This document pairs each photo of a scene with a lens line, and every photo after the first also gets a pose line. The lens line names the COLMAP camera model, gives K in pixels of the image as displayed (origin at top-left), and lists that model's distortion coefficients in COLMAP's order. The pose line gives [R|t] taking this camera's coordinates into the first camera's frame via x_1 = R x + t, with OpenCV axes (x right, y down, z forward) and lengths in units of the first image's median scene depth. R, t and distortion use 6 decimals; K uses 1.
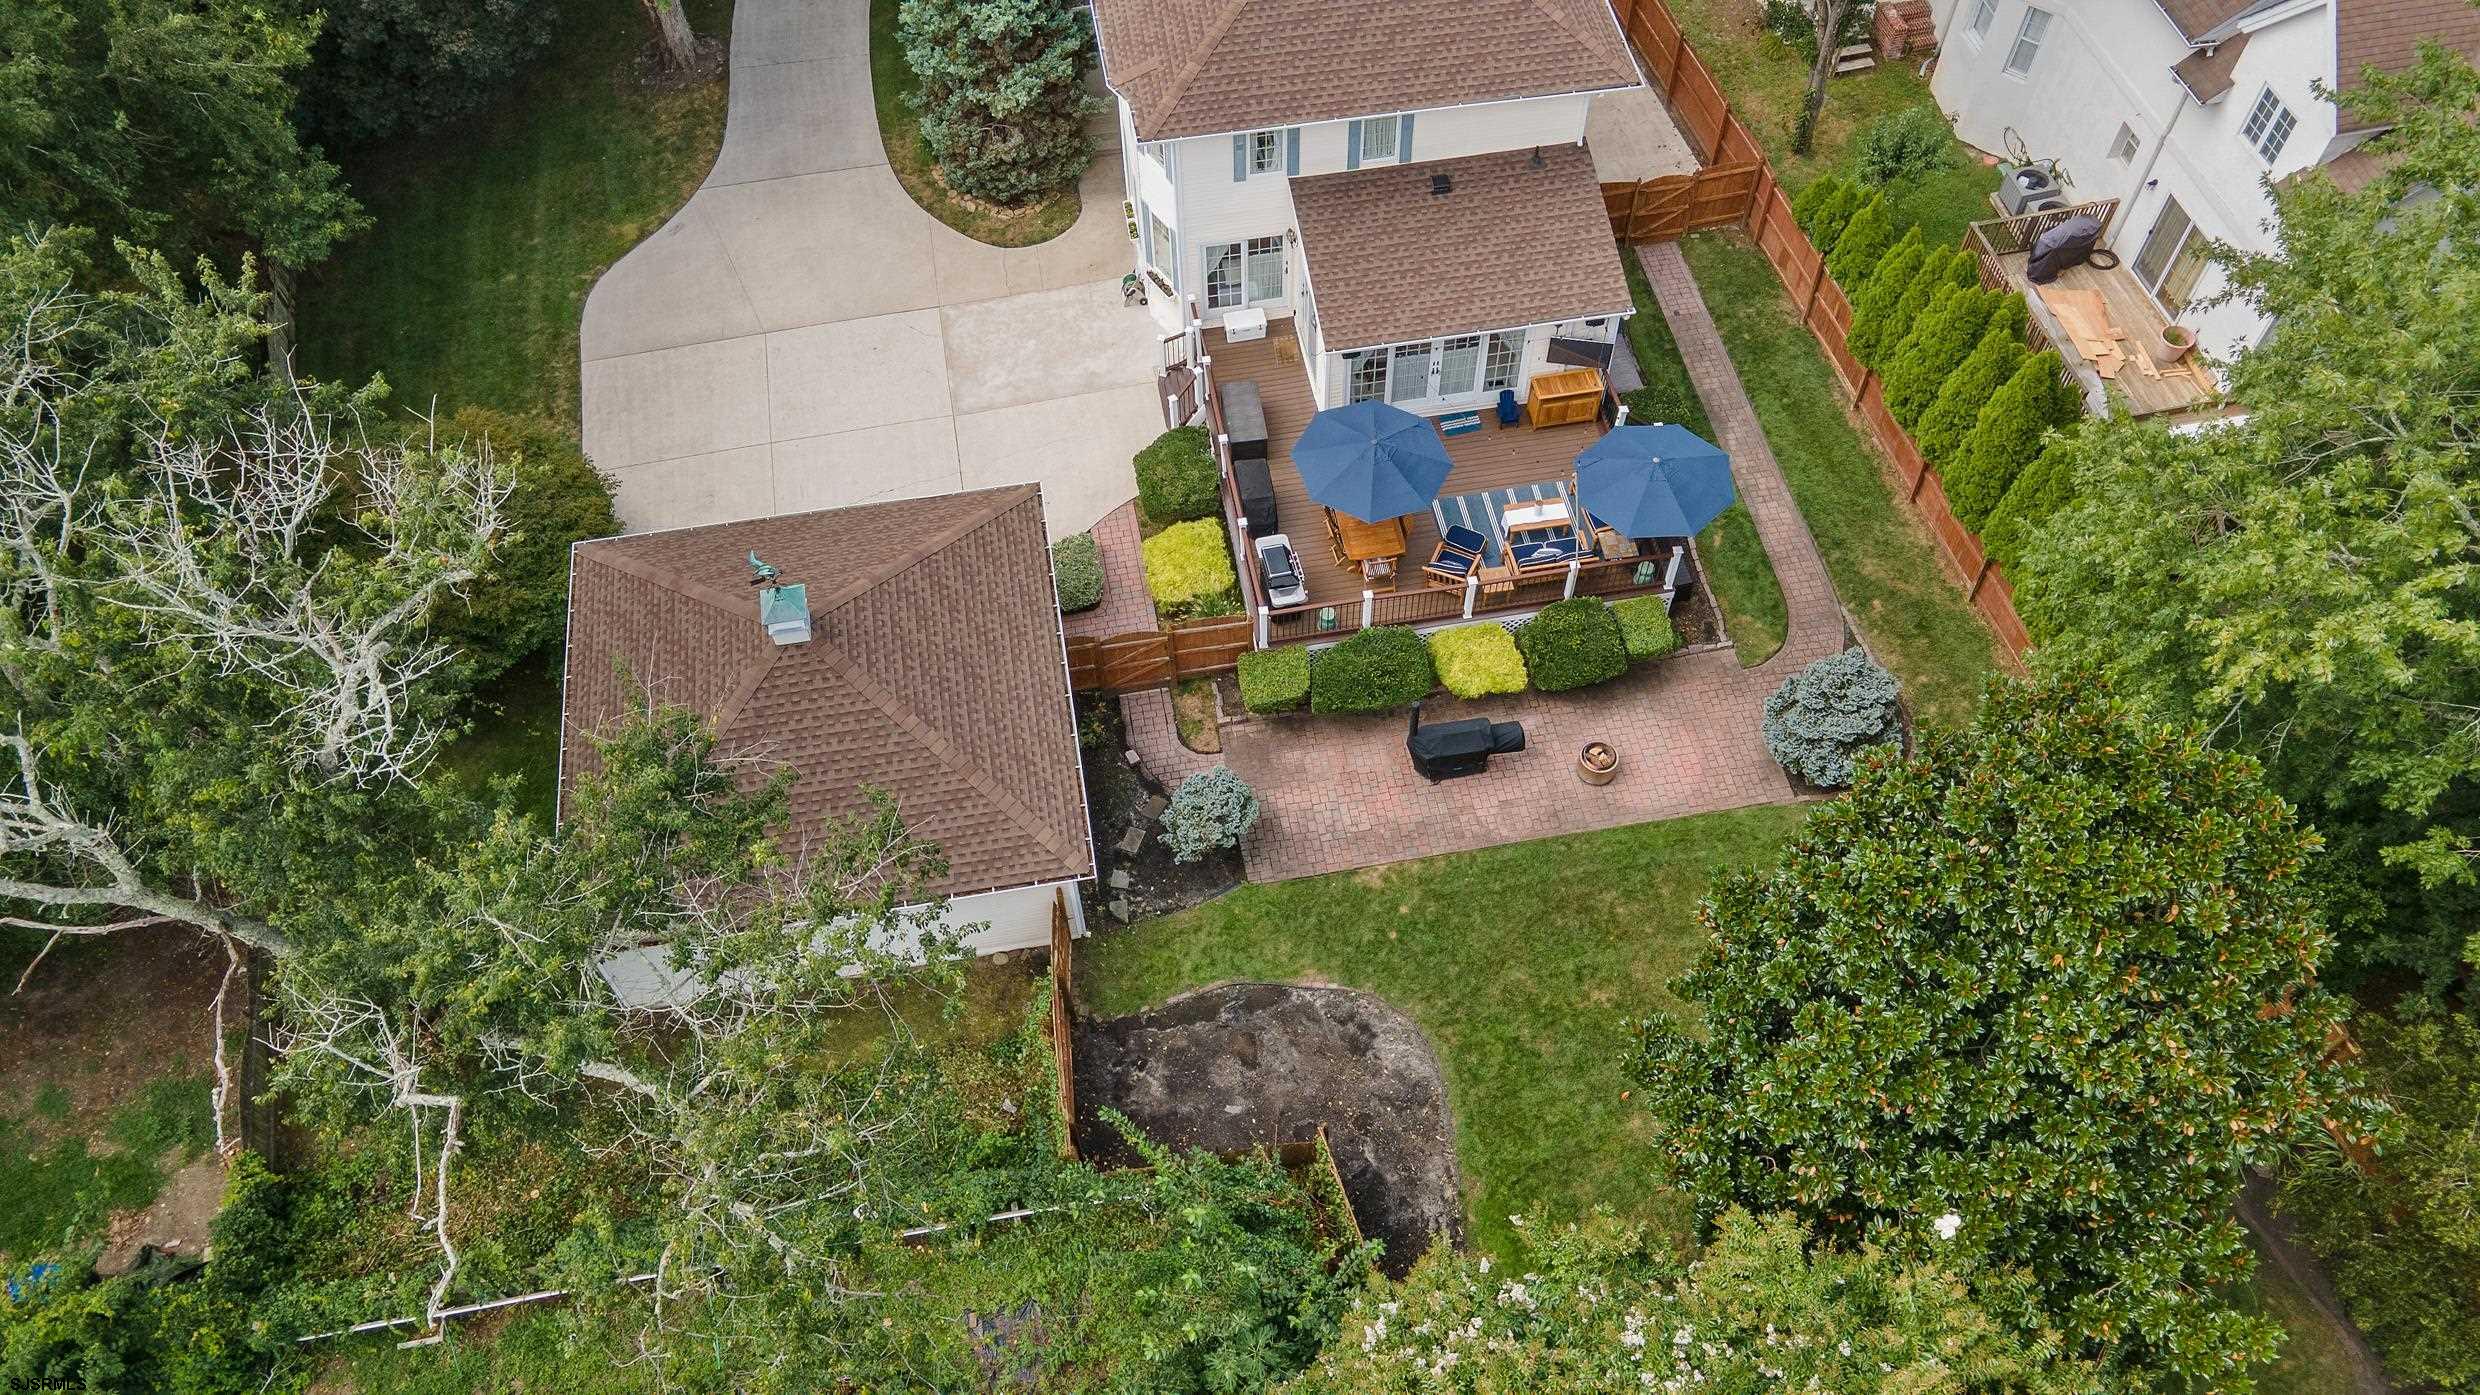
lens RADIAL K [[1773.1, 0, 1234.9], [0, 1773.1, 696.4], [0, 0, 1]] dist [0.040614, 0.011972]
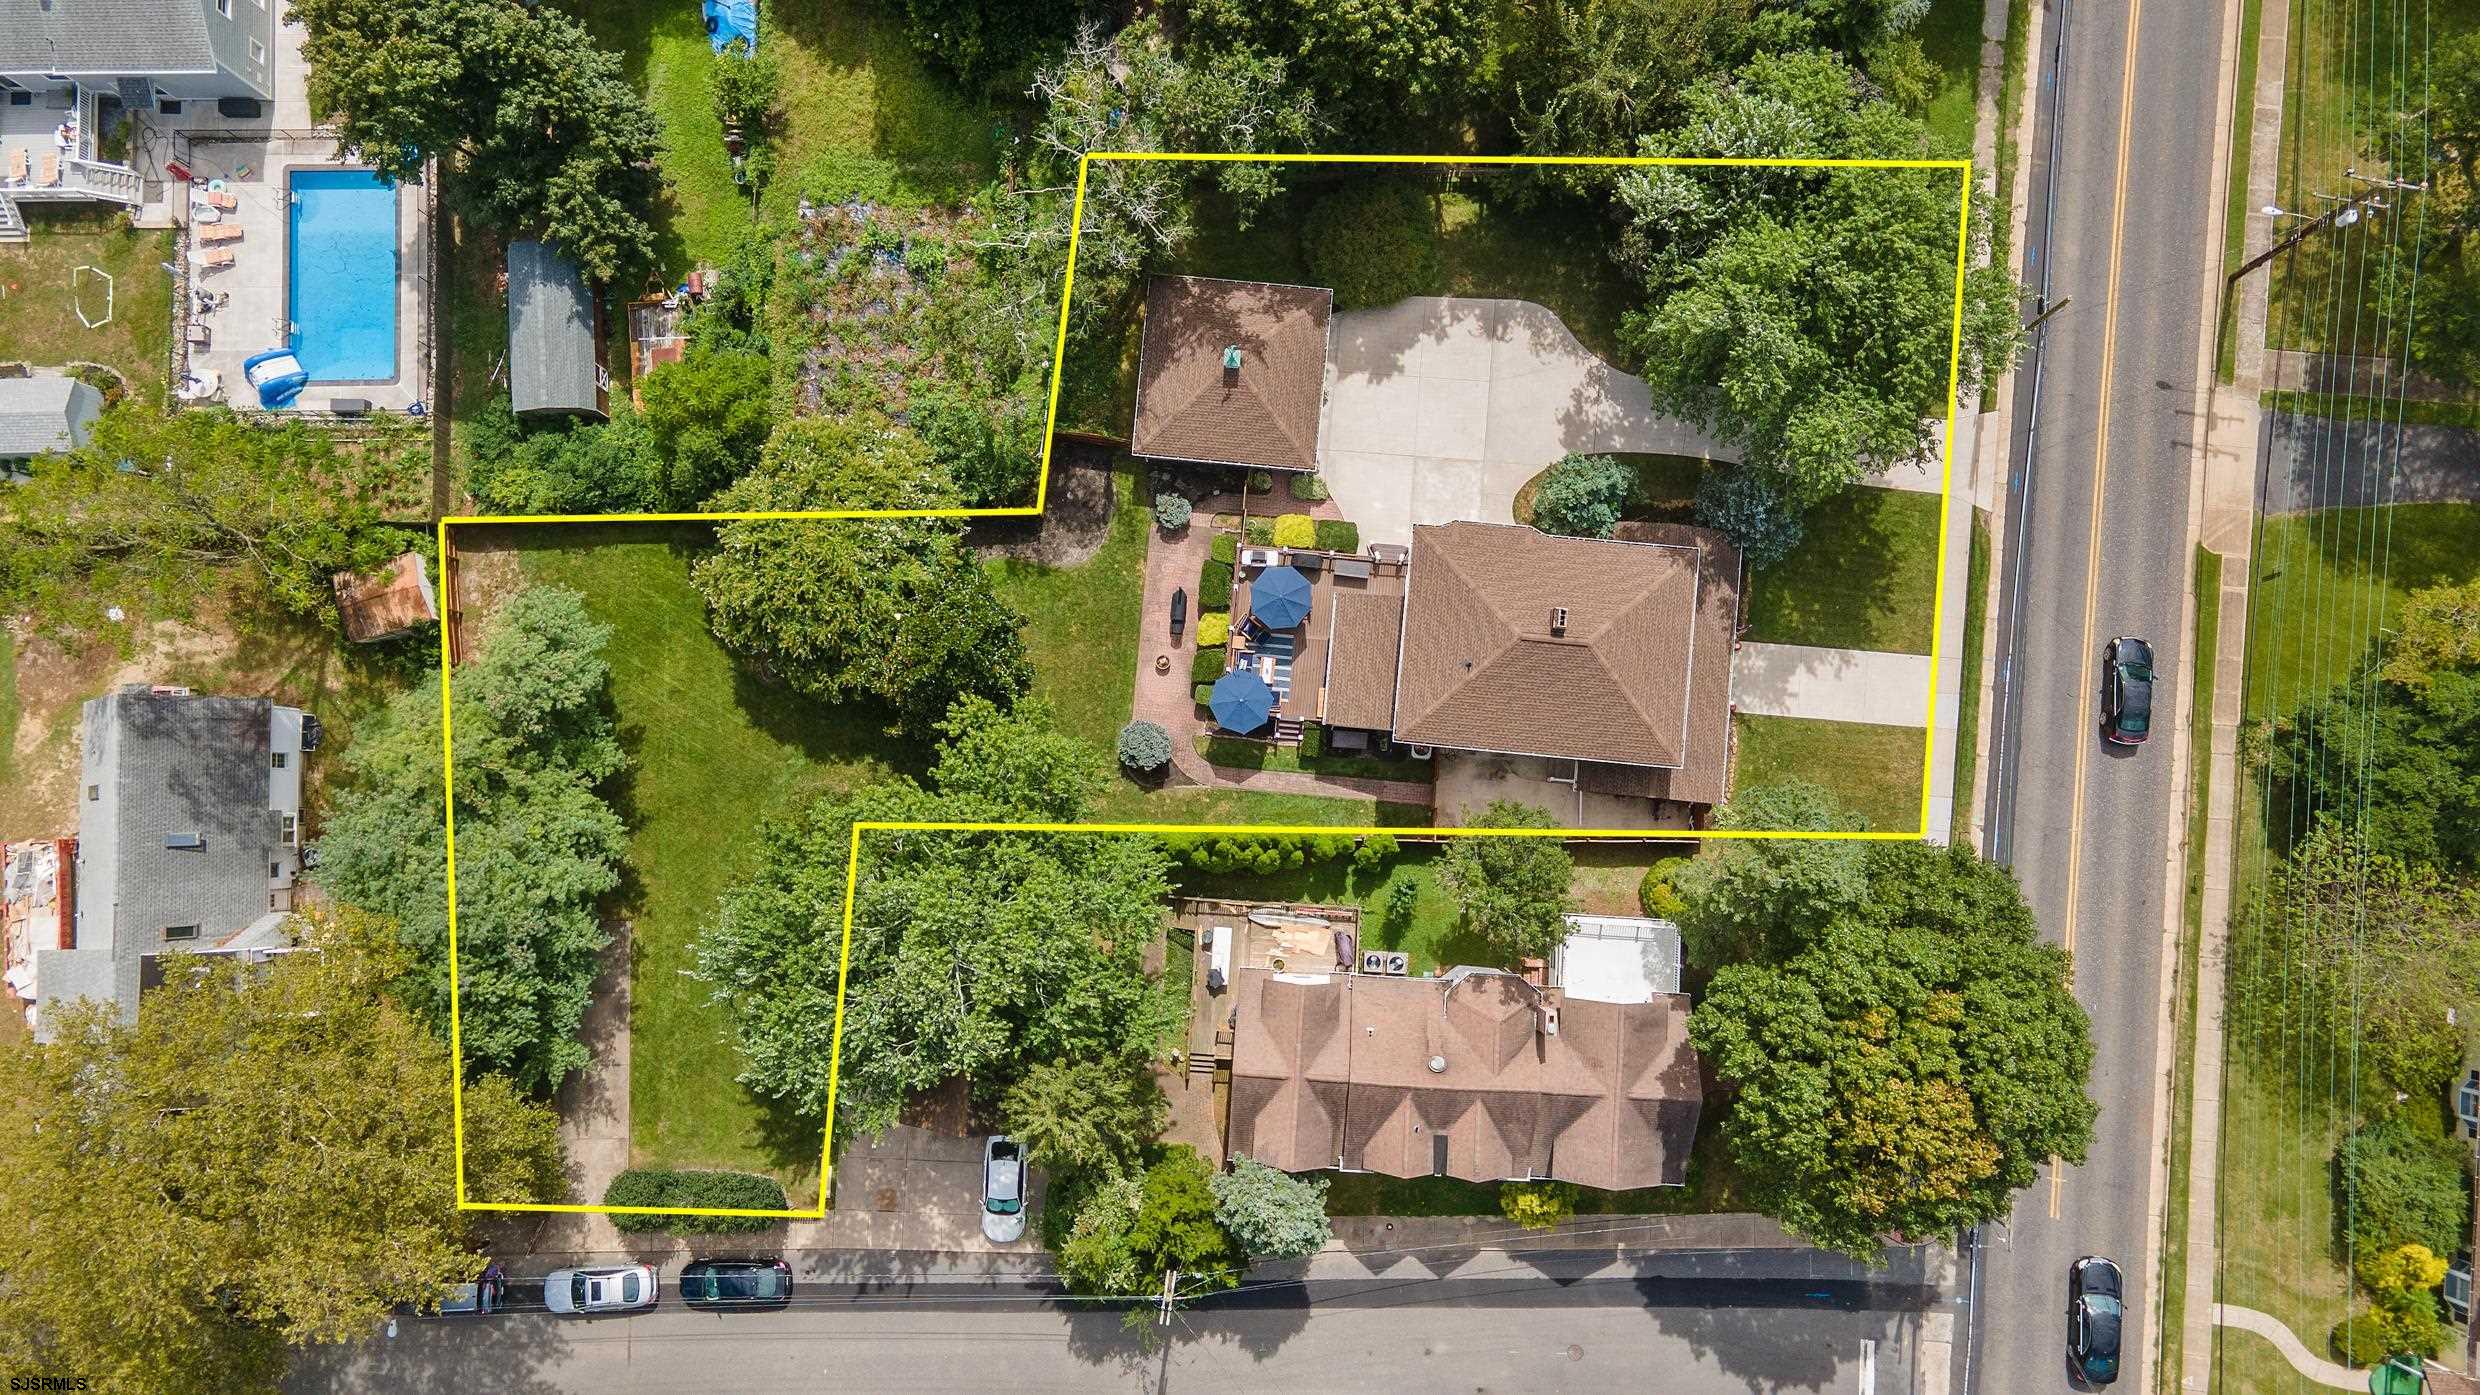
lens RADIAL K [[1773.1, 0, 1234.9], [0, 1773.1, 696.4], [0, 0, 1]] dist [0.040614, 0.011972]
pose [[-0.254056, 0.966253, -0.042550, 0.326063], [-0.783812, -0.179914, 0.594364, -1.549309], [0.566651, 0.184353, 0.803069, -0.984547]]
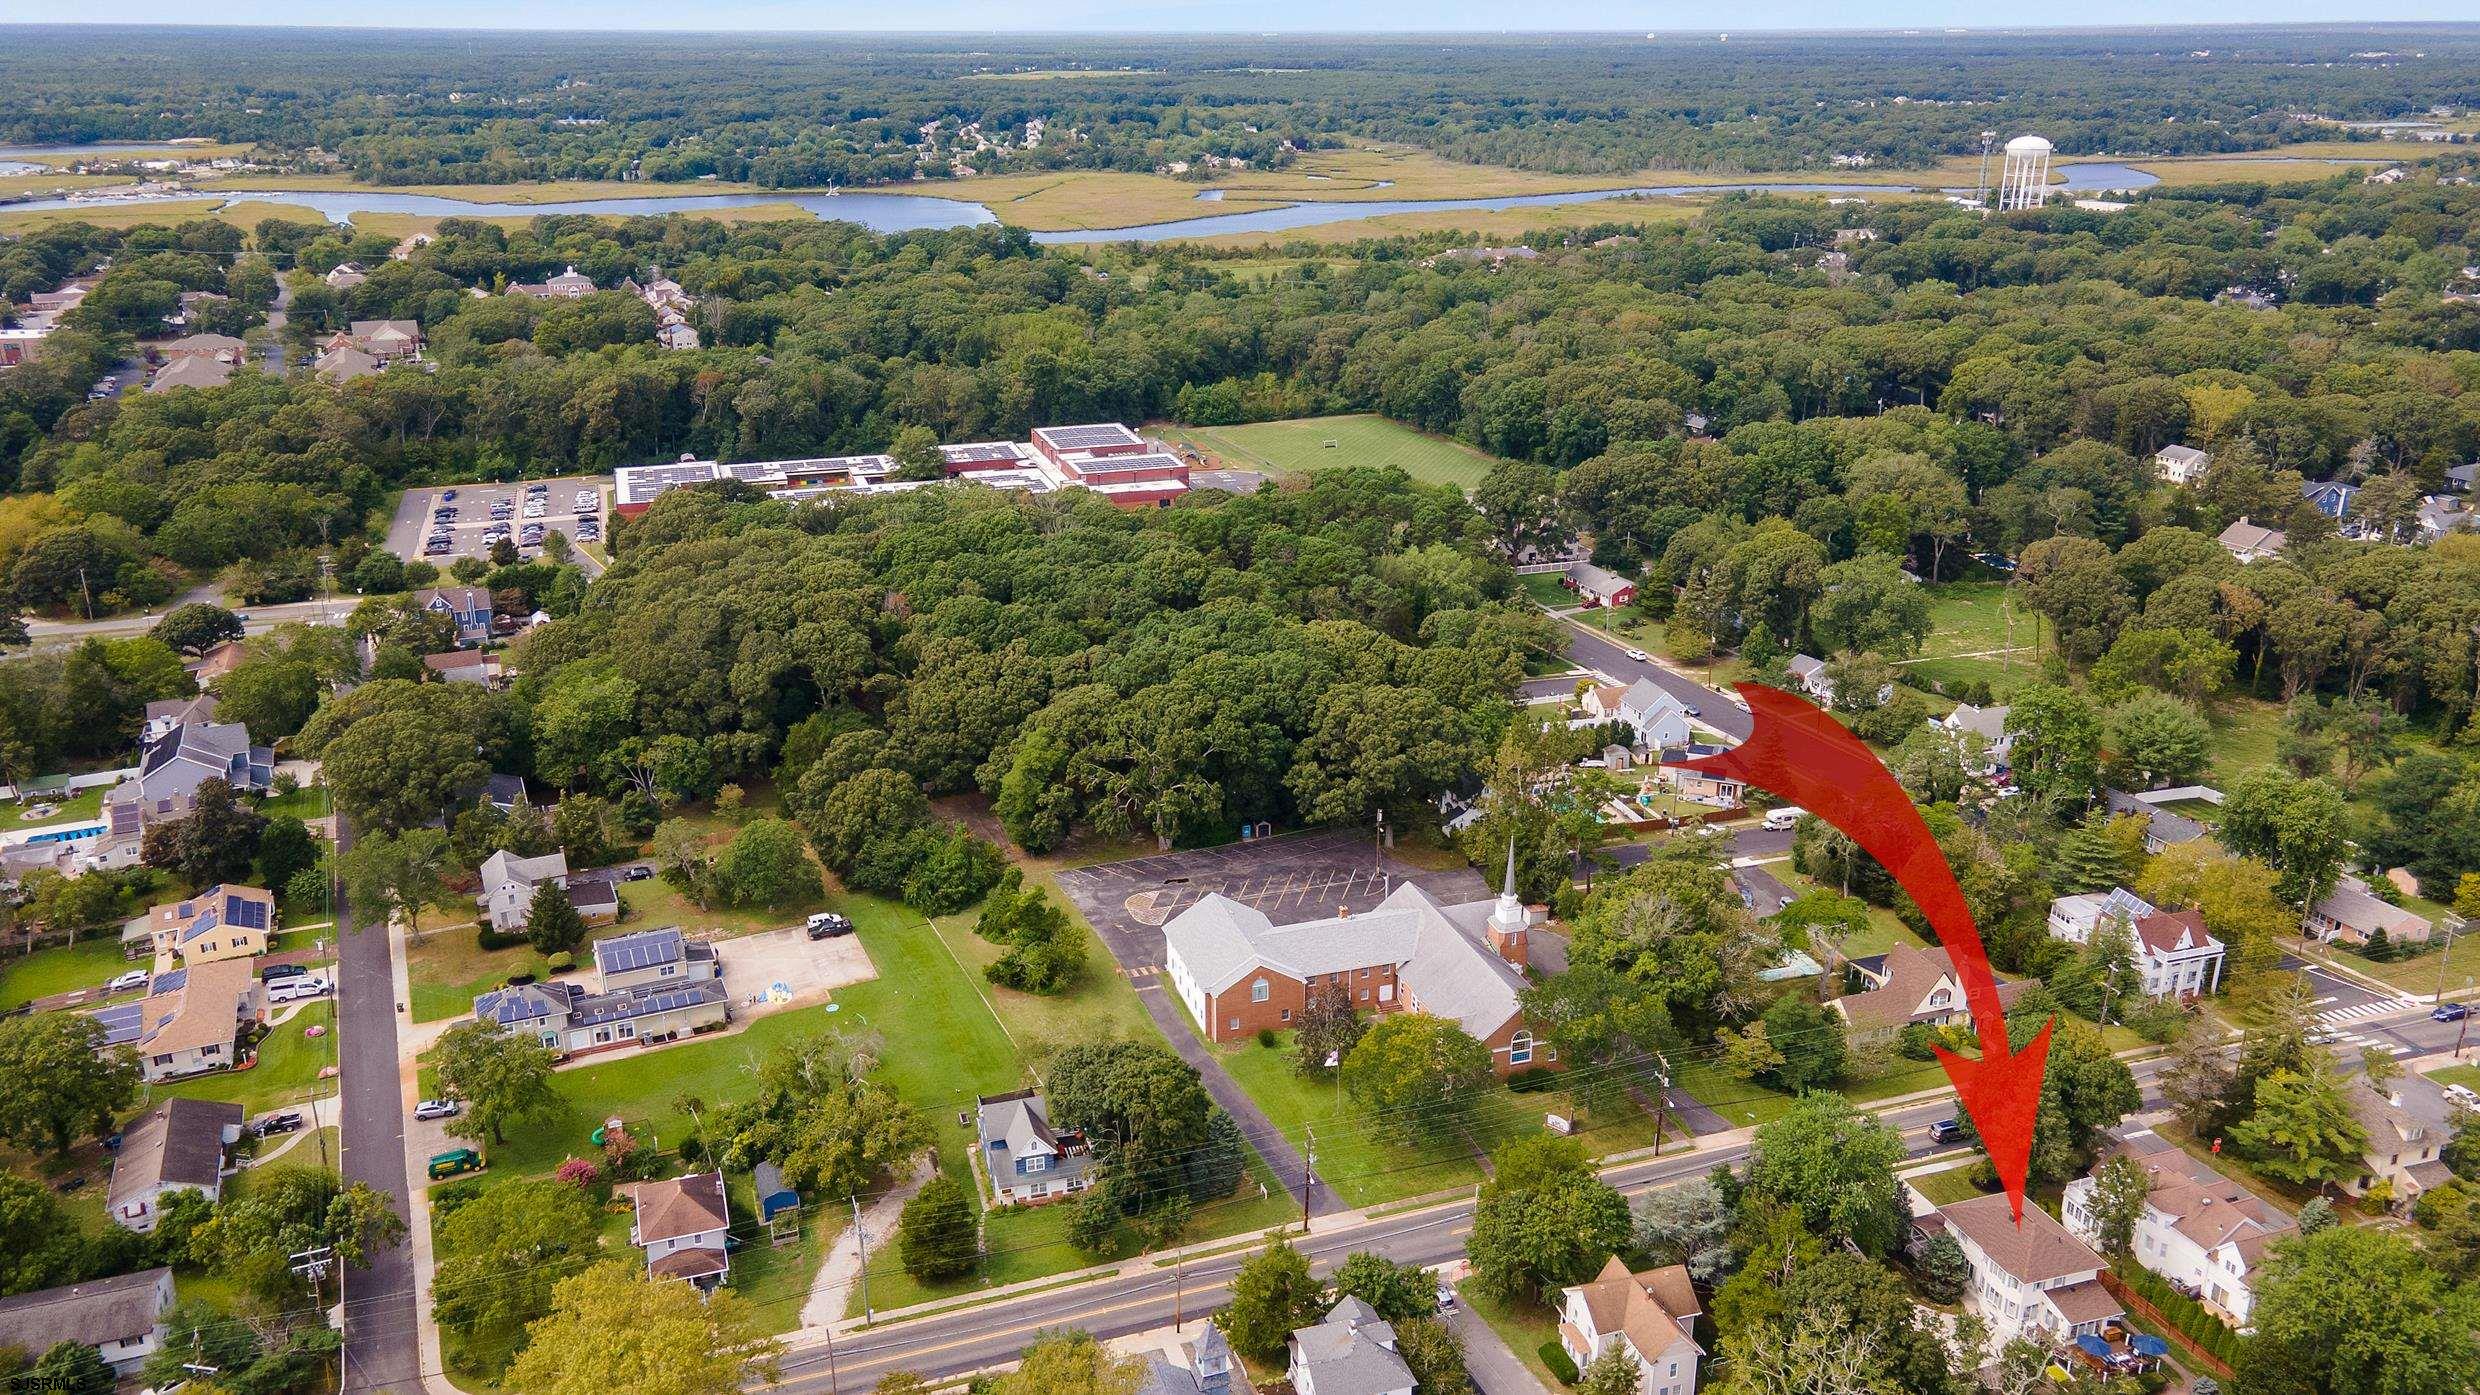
lens RADIAL K [[1904.1, 0, 1232.6], [0, 1904.1, 696.7], [0, 0, 1]] dist [0.007315, 0.063794]
pose [[0.987182, -0.038360, 0.154917, -2.965675], [0.121815, 0.808243, -0.576111, 1.162200], [-0.103111, 0.587598, 0.802556, -3.987370]]
